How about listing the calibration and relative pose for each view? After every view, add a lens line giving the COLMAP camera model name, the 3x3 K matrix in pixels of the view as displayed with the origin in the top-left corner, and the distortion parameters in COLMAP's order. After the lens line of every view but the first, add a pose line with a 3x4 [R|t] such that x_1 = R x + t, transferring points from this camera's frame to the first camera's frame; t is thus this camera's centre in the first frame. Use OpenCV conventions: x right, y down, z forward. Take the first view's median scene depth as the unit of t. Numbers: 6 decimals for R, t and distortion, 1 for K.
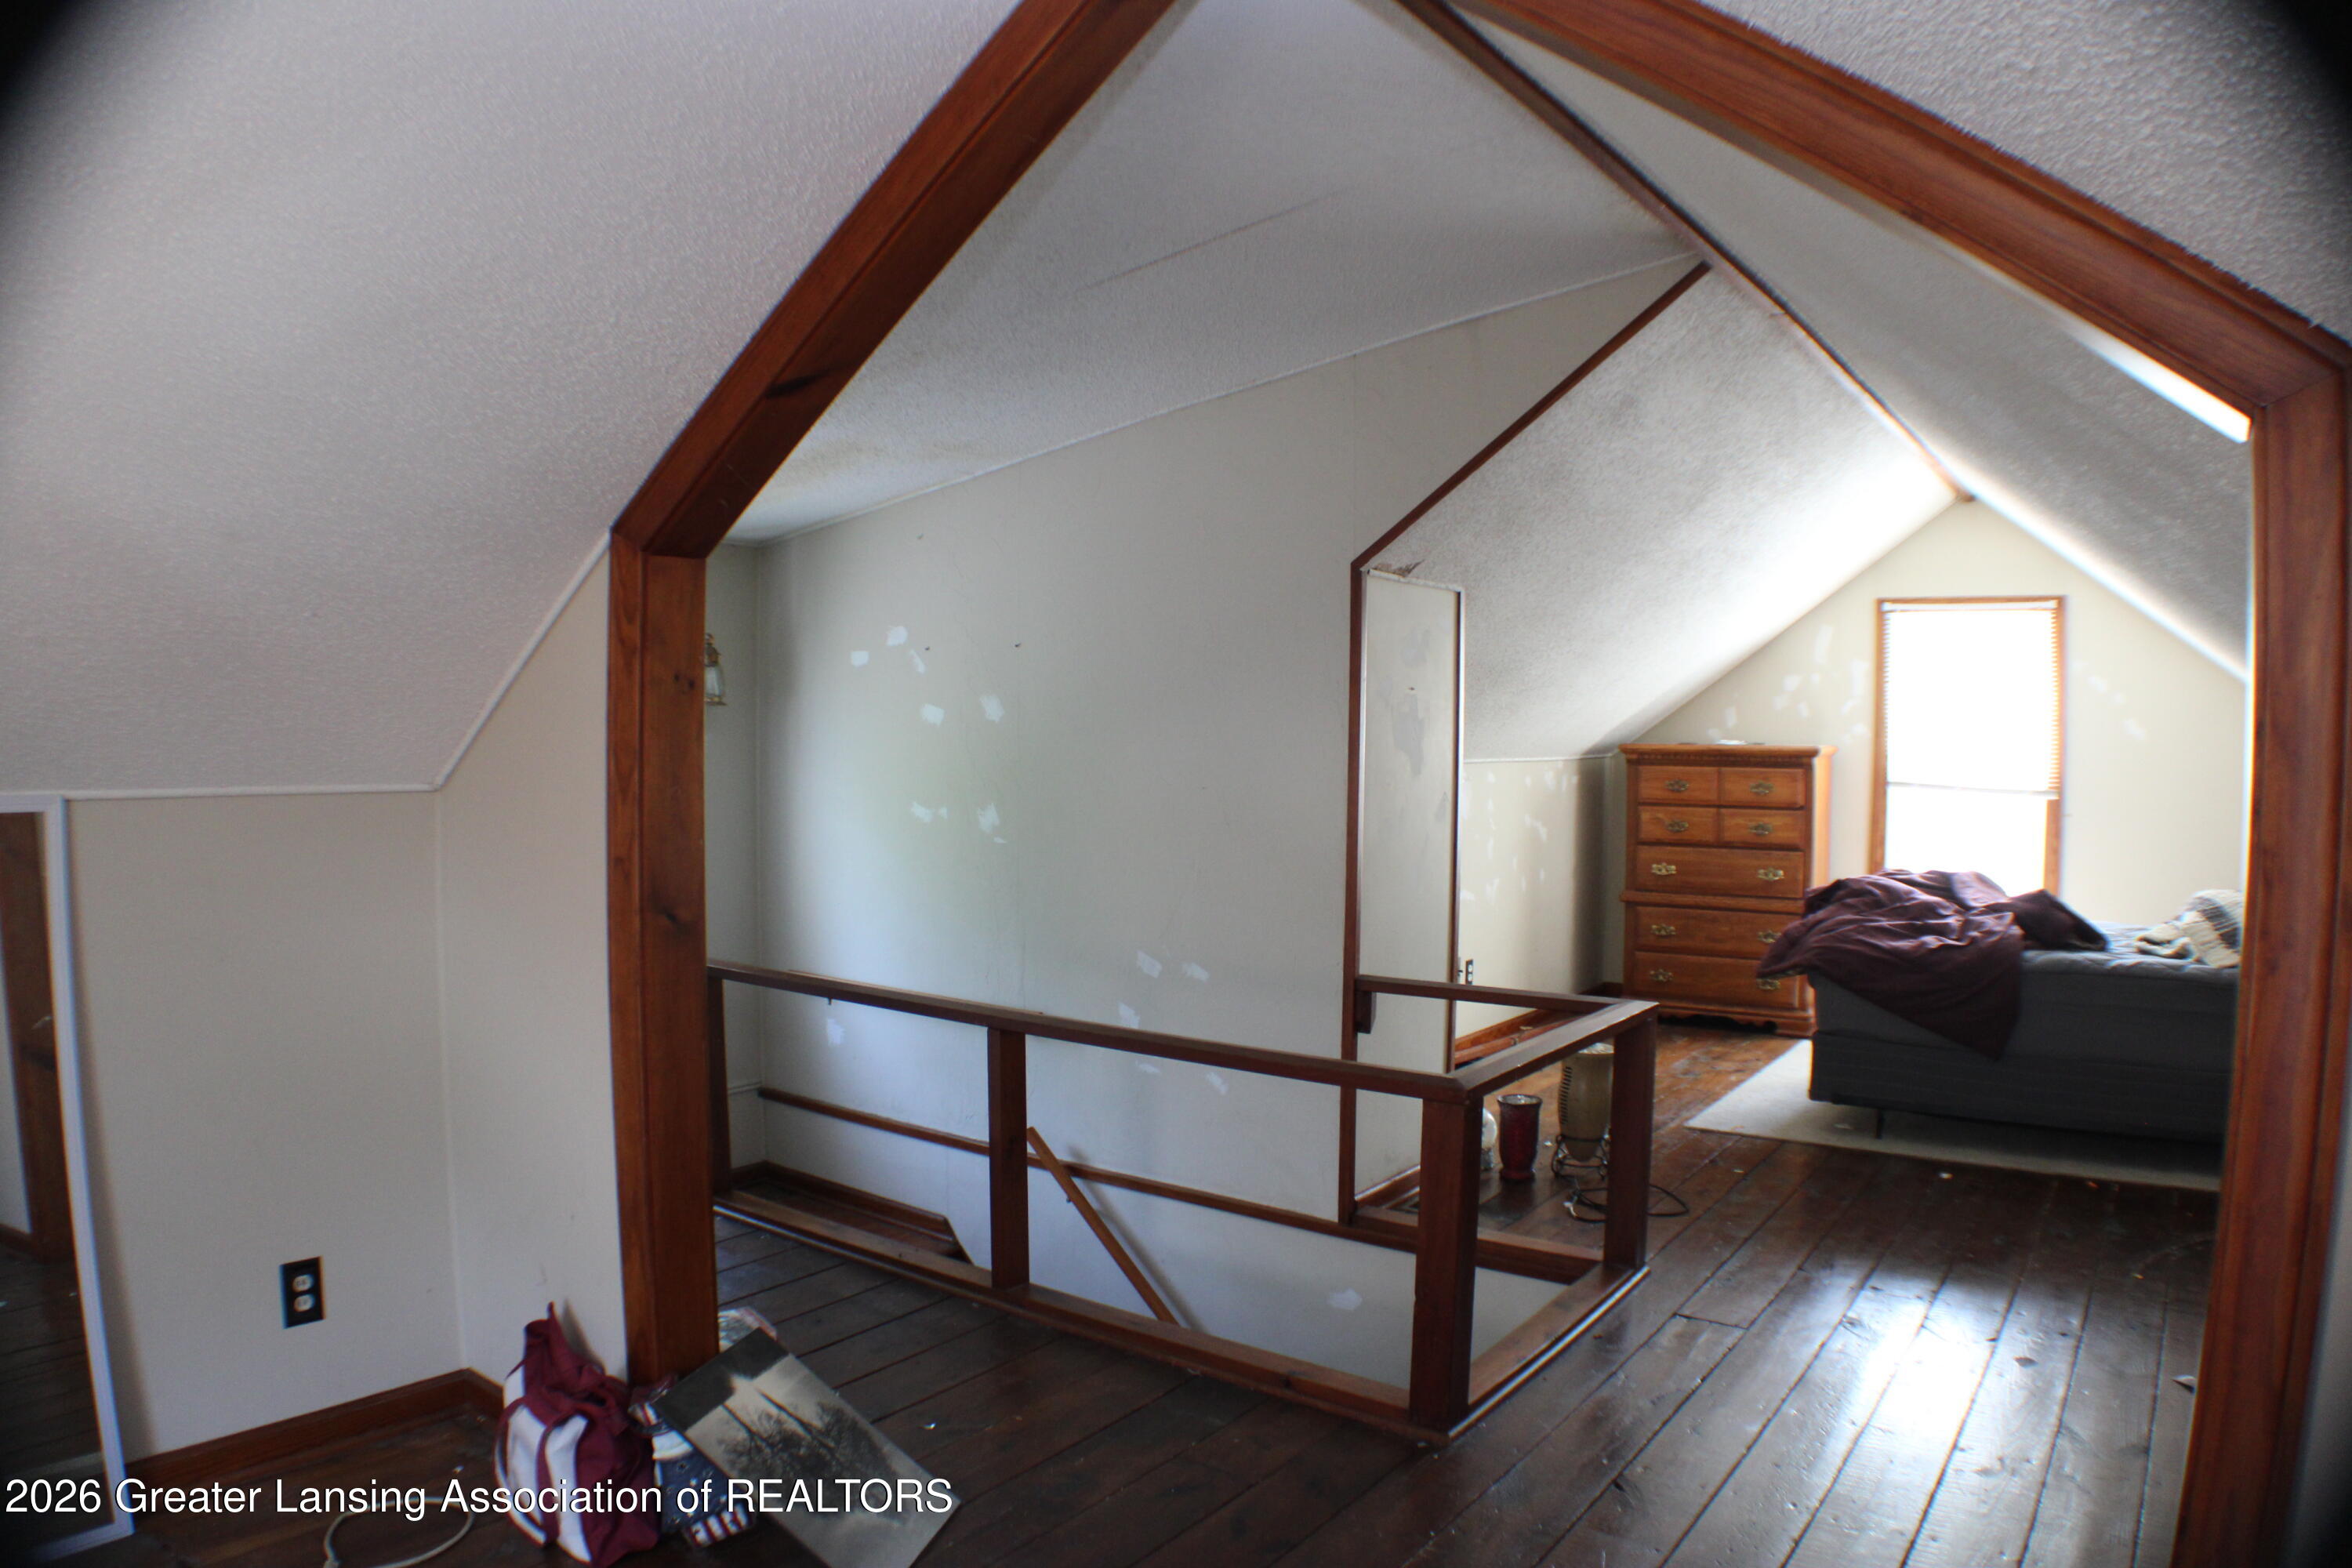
lens RADIAL K [[1550.9, 0, 1176.0], [0, 1550.9, 784.0], [0, 0, 1]] dist [-0.216500, 0.064249]
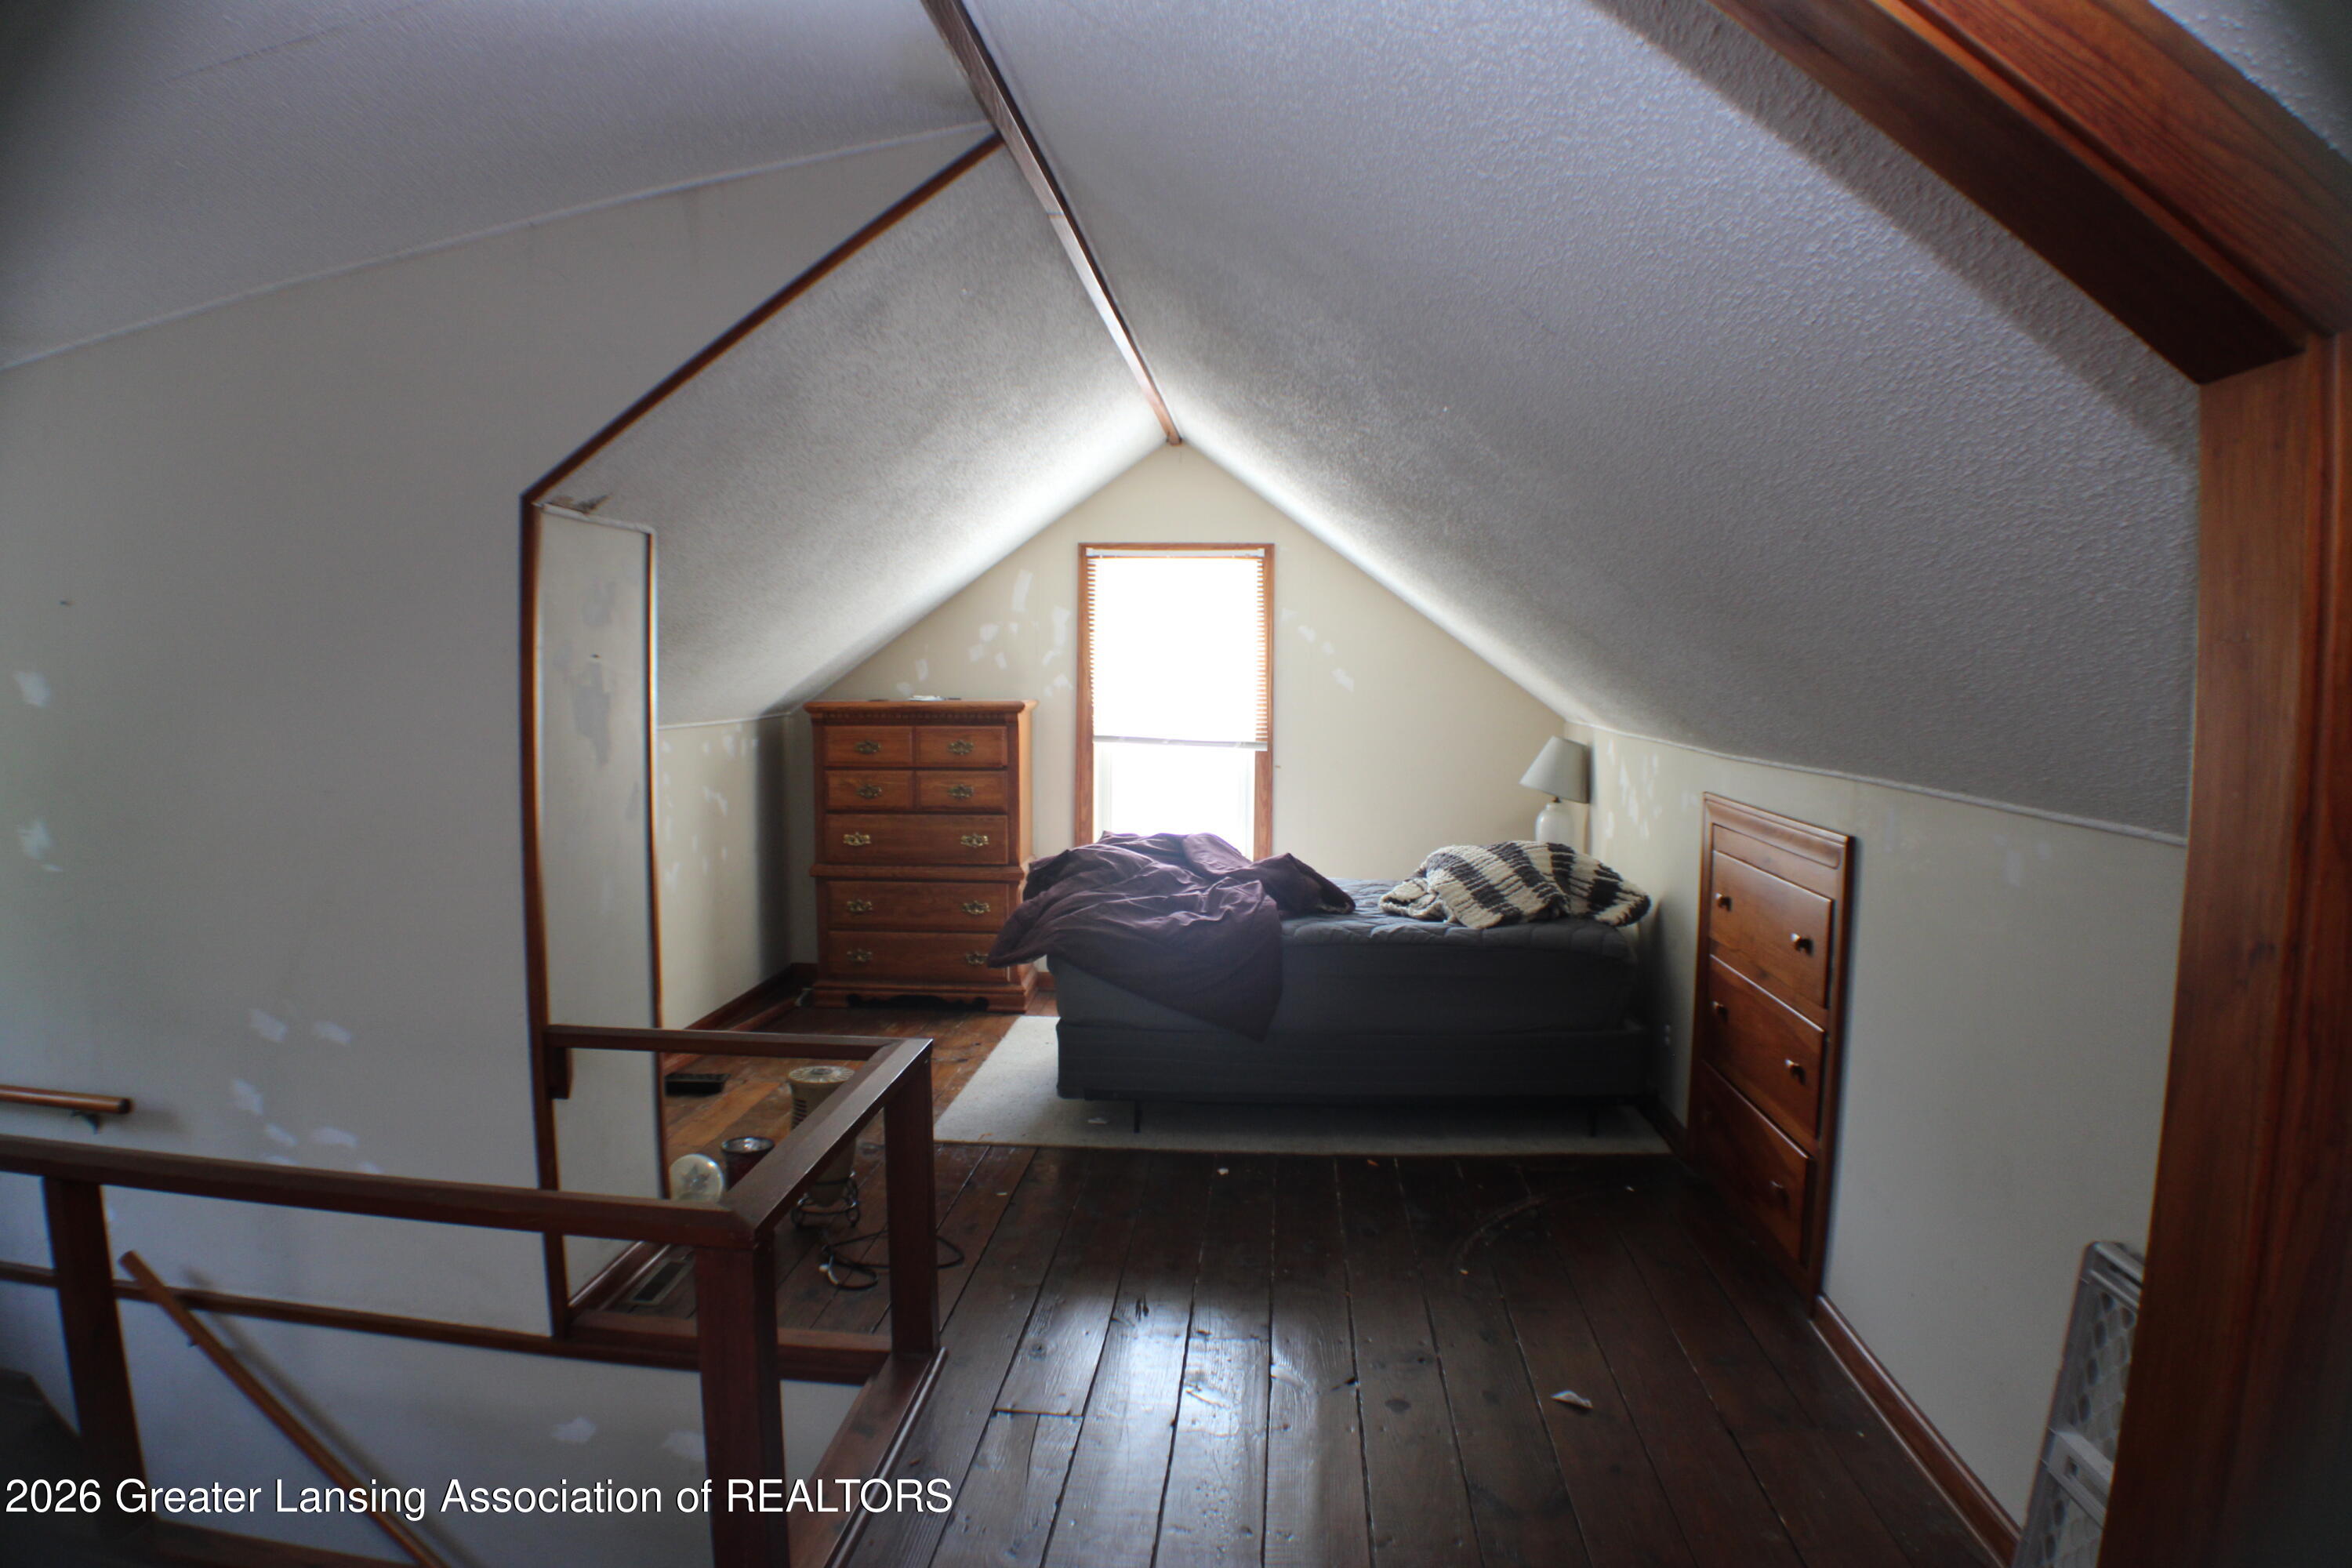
lens RADIAL K [[1550.9, 0, 1176.0], [0, 1550.9, 784.0], [0, 0, 1]] dist [-0.216500, 0.064249]
pose [[0.845892, -0.044020, 0.531535, -0.006337], [0.021436, 0.998589, 0.048587, -0.024636], [-0.532924, -0.029705, 0.845642, 0.170244]]
